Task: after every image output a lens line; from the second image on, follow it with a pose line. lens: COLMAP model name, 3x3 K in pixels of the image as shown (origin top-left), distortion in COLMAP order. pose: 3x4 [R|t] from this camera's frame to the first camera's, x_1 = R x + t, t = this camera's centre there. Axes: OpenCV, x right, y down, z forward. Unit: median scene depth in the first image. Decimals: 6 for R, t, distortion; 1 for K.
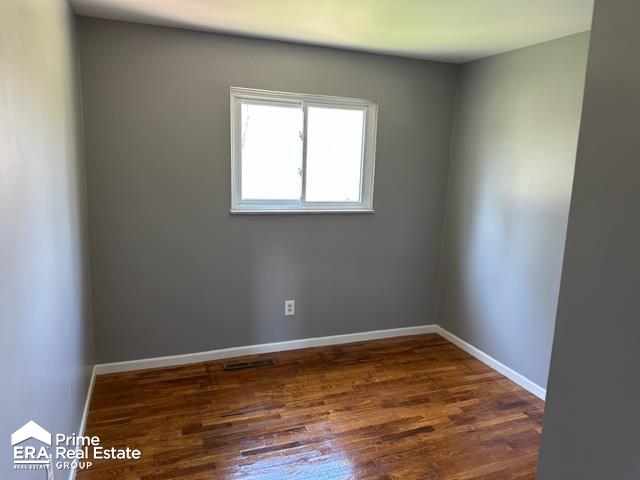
lens RADIAL K [[454.7, 0, 318.0], [0, 454.7, 241.2], [0, 0, 1]] dist [0.003191, 0.001008]
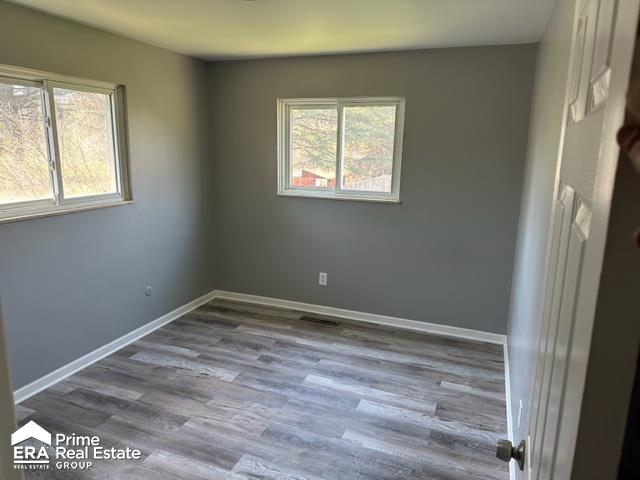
lens RADIAL K [[454.7, 0, 320.1], [0, 454.7, 241.0], [0, 0, 1]] dist [0.003191, 0.001008]
pose [[0.731652, 0.123622, -0.670376, 0.725831], [-0.108154, 0.992014, 0.064895, -0.027535], [0.673044, 0.025023, 0.739179, 0.118355]]
